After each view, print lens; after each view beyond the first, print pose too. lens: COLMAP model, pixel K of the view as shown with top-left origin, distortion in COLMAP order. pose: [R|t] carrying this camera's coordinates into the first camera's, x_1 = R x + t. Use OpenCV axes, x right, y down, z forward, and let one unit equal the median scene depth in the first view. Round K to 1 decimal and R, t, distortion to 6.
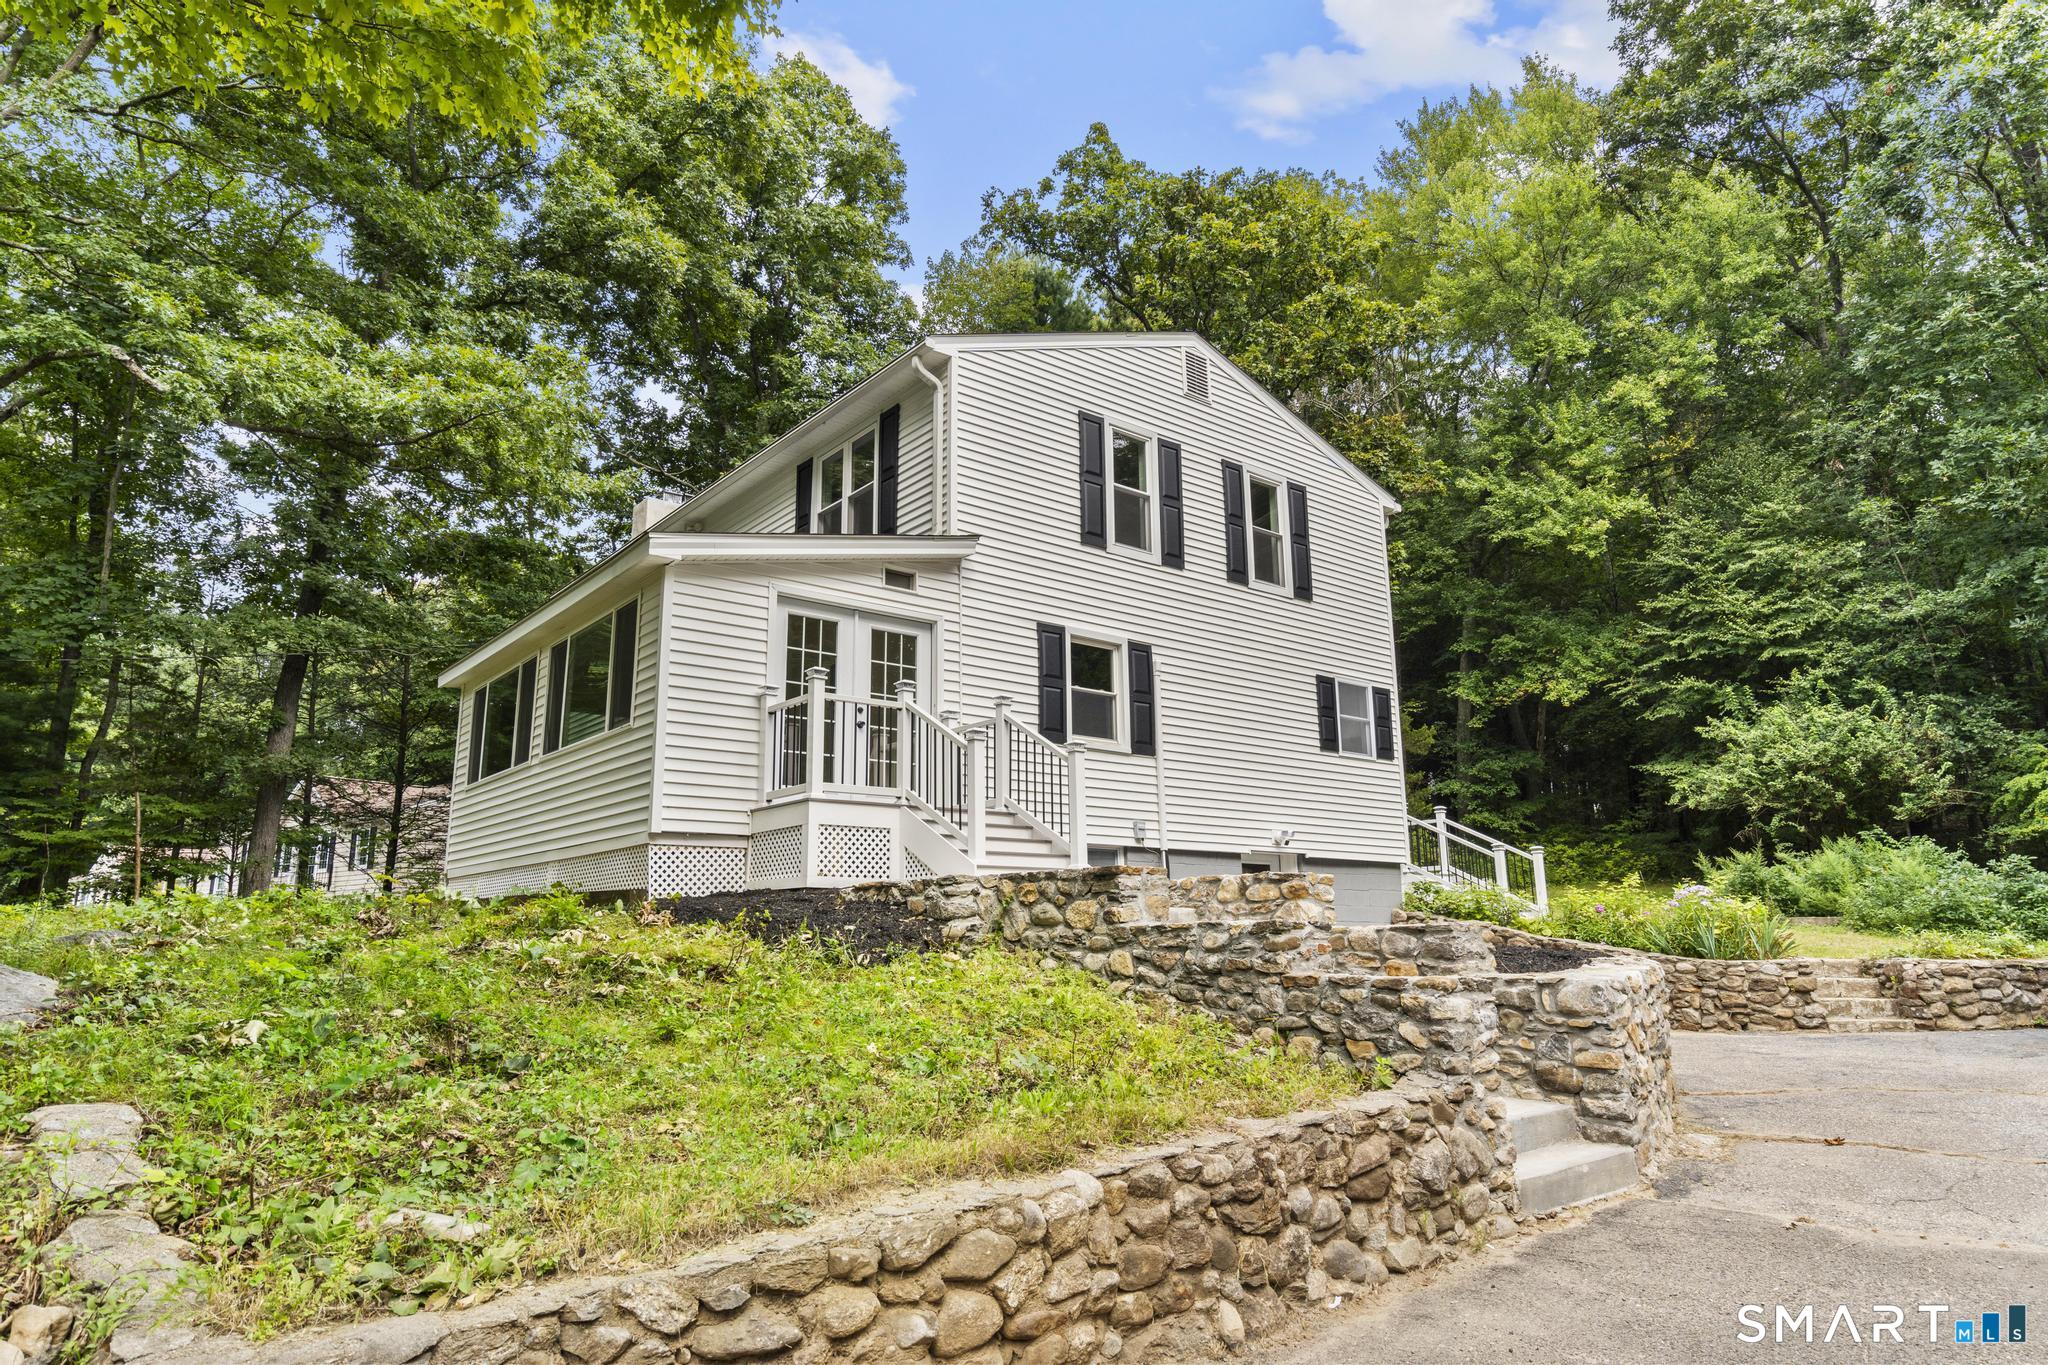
lens RADIAL K [[1247.3, 0, 1024.0], [0, 1247.3, 682.5], [0, 0, 1]] dist [0.000901, 0.000505]
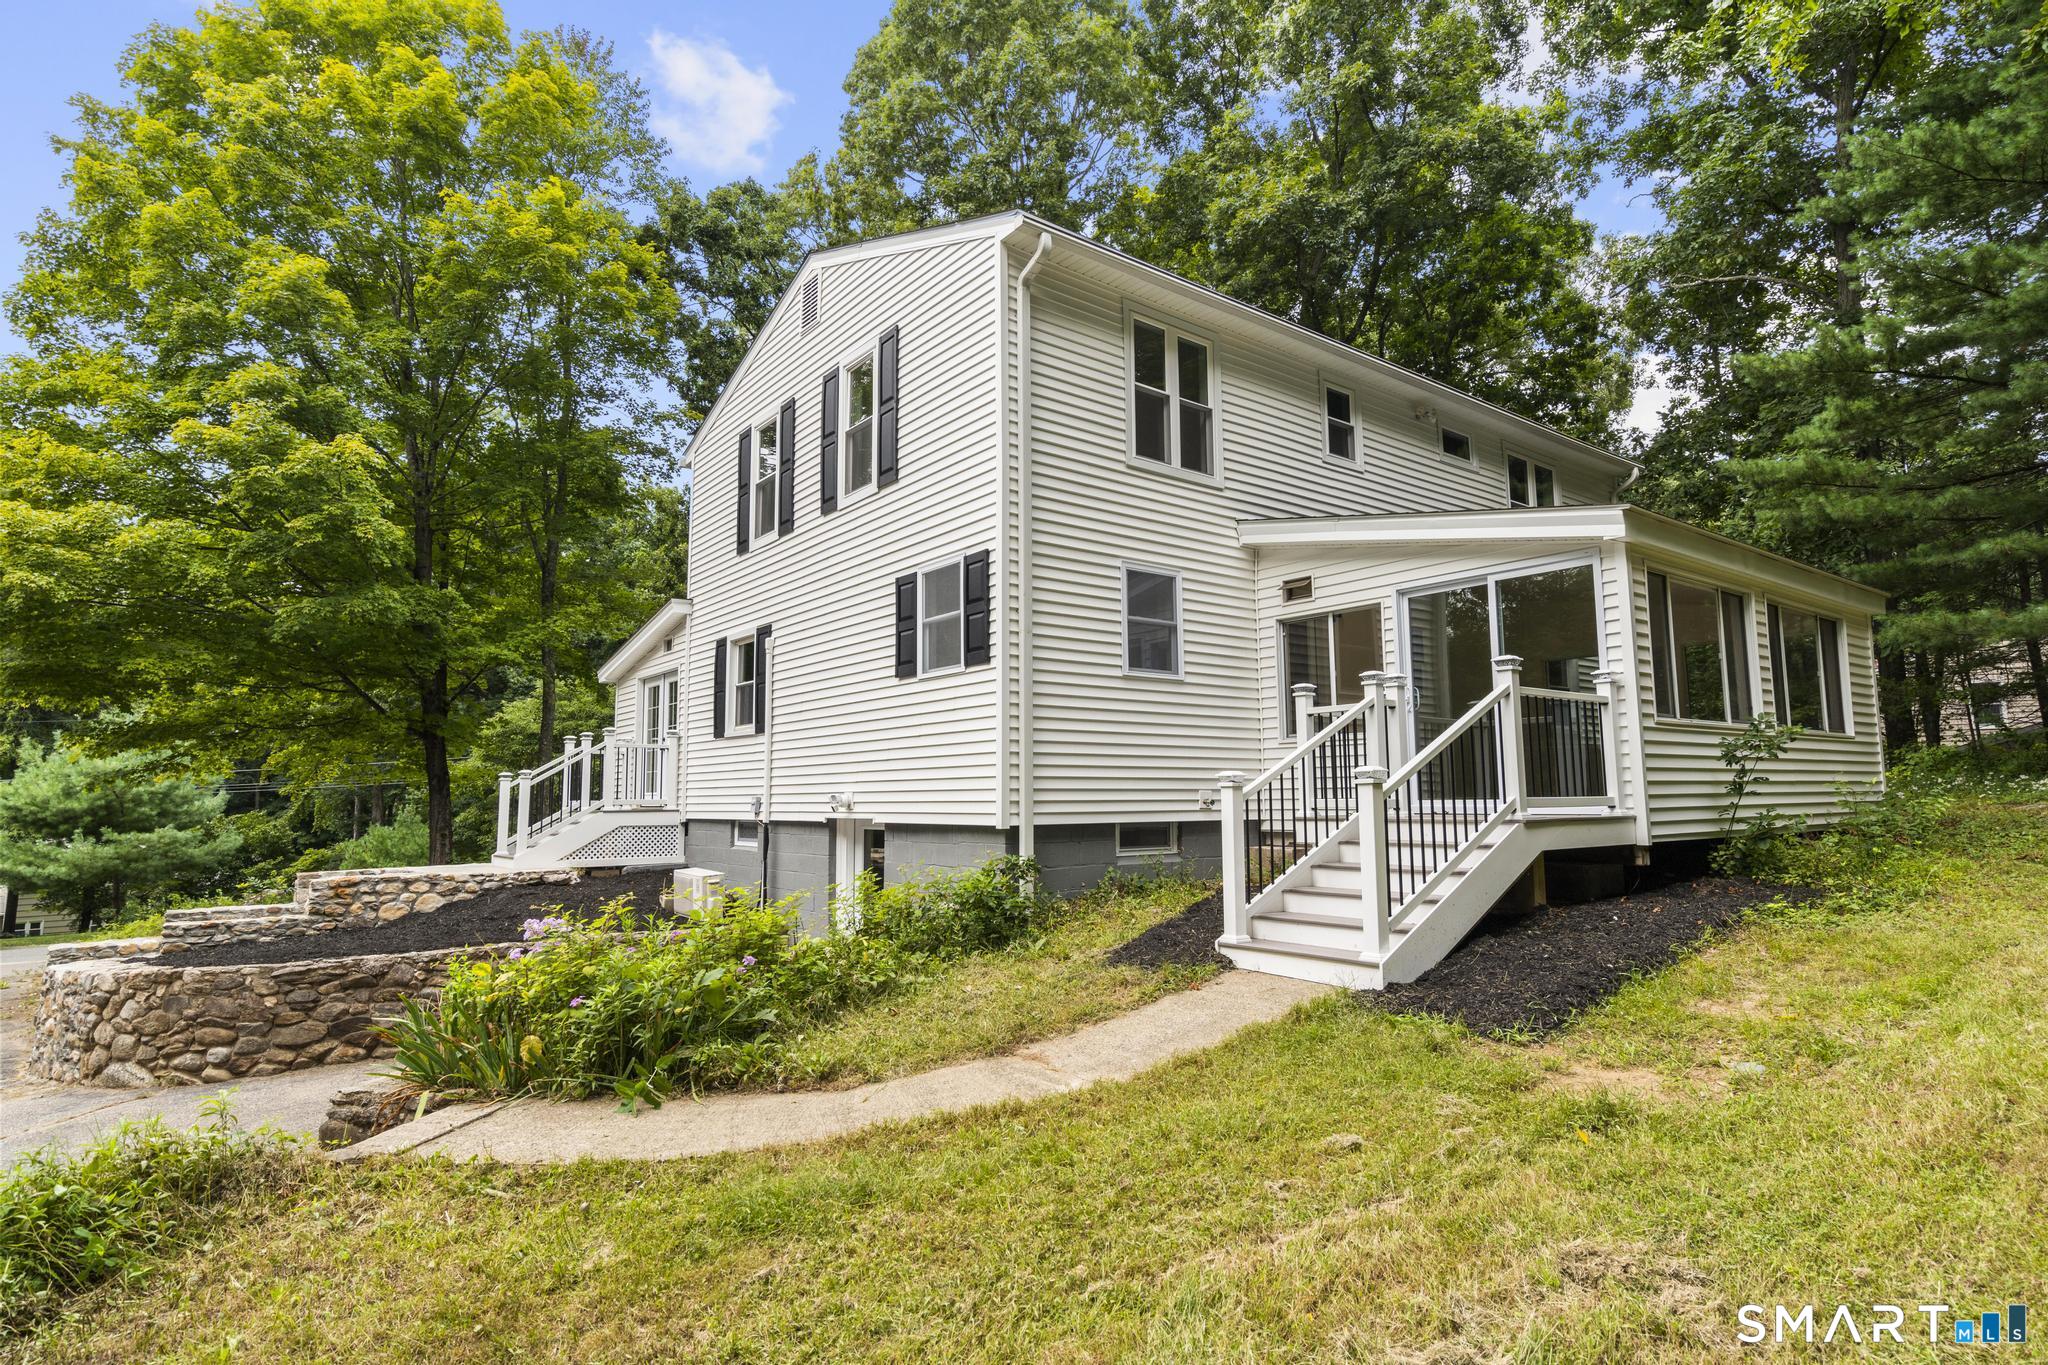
lens RADIAL K [[1041.8, 0, 1030.4], [0, 1041.8, 679.1], [0, 0, 1]] dist [0.005484, 0.001569]
pose [[-0.022564, -0.099779, -0.994754, 0.617881], [0.216782, 0.970845, -0.102298, 0.097410], [0.975959, -0.217953, -0.000276, 0.775862]]
